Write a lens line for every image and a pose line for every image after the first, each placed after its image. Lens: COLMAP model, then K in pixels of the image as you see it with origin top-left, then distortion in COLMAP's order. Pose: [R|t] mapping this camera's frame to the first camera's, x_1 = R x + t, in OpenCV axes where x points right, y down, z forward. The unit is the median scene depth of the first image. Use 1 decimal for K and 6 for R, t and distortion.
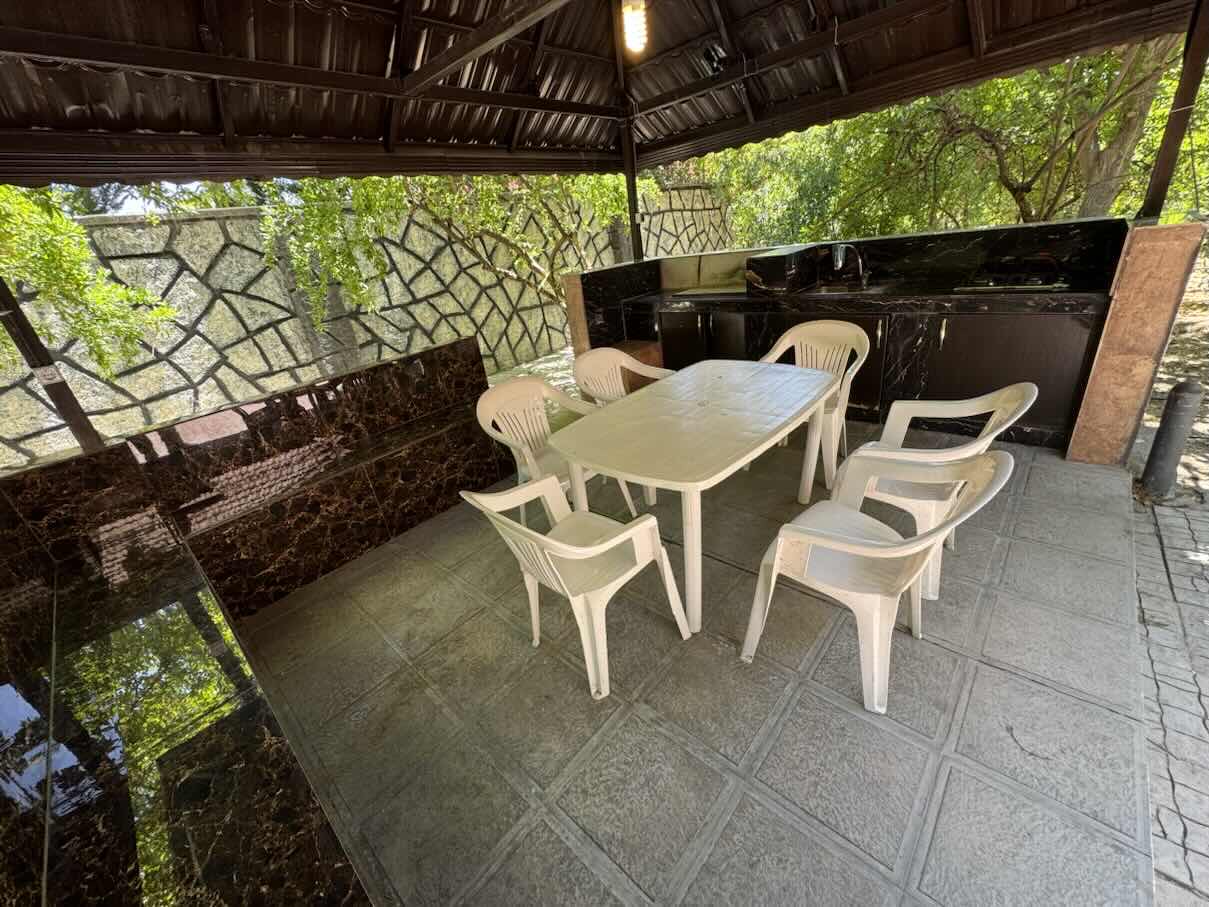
lens RADIAL K [[483.3, 0, 606.0], [0, 483.3, 452.4], [0, 0, 1]] dist [-0.001340, 0.000214]
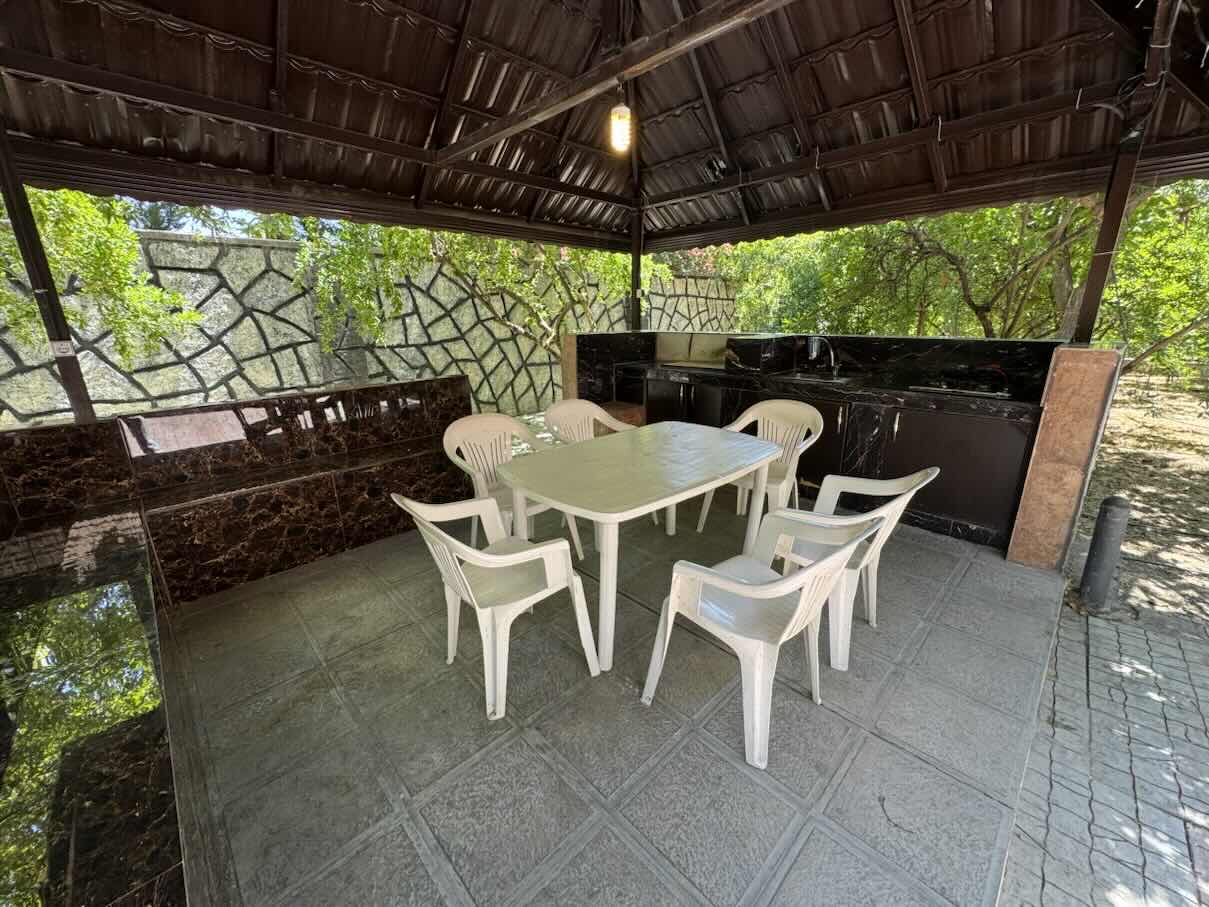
lens RADIAL K [[483.3, 0, 606.0], [0, 483.3, 452.4], [0, 0, 1]] dist [-0.001340, 0.000214]
pose [[0.991067, 0.131099, -0.024462, 0.094082], [-0.133232, 0.981384, -0.138326, 0.039285], [0.005873, 0.140349, 0.990085, -0.041041]]
